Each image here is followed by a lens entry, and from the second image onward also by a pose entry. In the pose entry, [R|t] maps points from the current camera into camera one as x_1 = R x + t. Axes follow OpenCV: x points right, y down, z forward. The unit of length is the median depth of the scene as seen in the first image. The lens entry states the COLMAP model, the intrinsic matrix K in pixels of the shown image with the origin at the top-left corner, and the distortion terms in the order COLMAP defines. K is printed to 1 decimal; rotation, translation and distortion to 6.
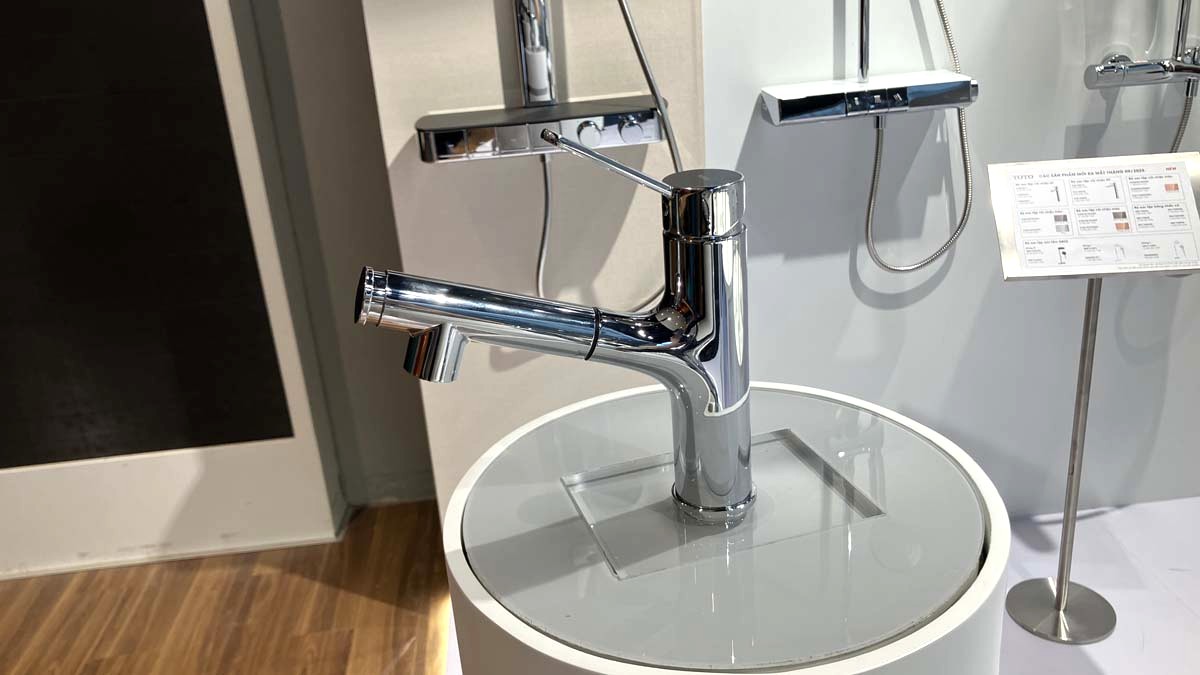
lens RADIAL K [[993.6, 0, 596.4], [0, 993.6, 369.1], [0, 0, 1]] dist [0.090510, -0.117517]
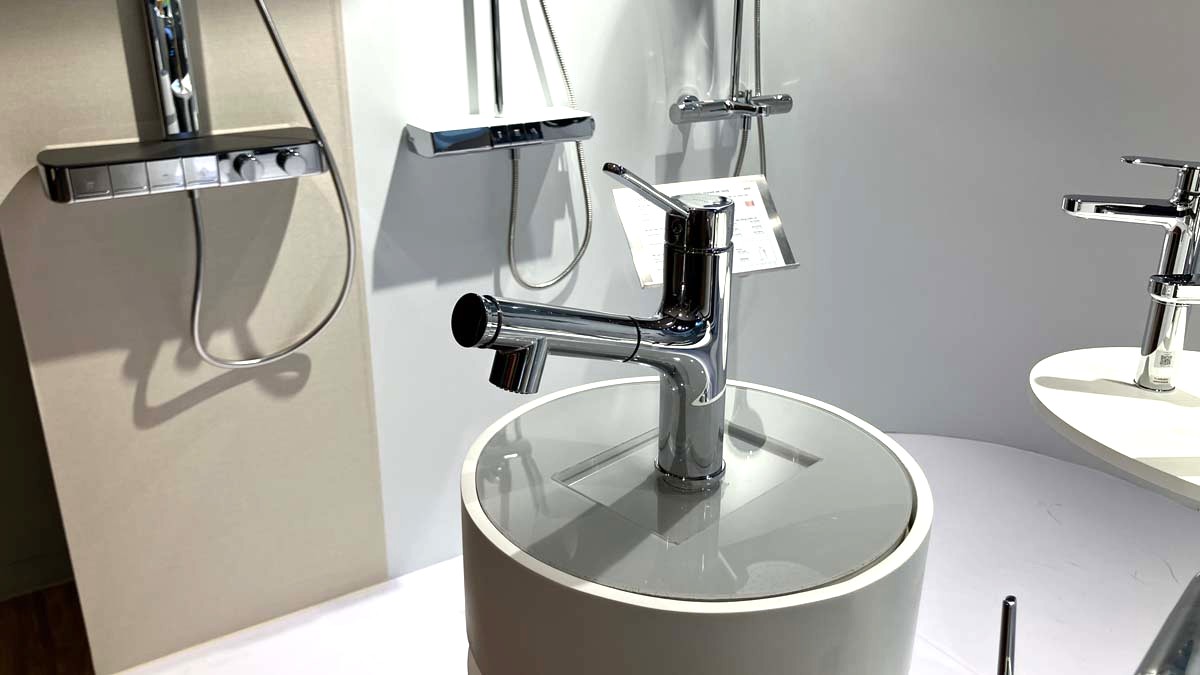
lens RADIAL K [[993.6, 0, 596.4], [0, 993.6, 369.1], [0, 0, 1]] dist [0.090510, -0.117517]
pose [[0.896363, -0.108329, 0.429881, -0.132656], [0.120684, 0.992690, -0.001487, -0.000881], [-0.426577, 0.053213, 0.902884, -0.005658]]
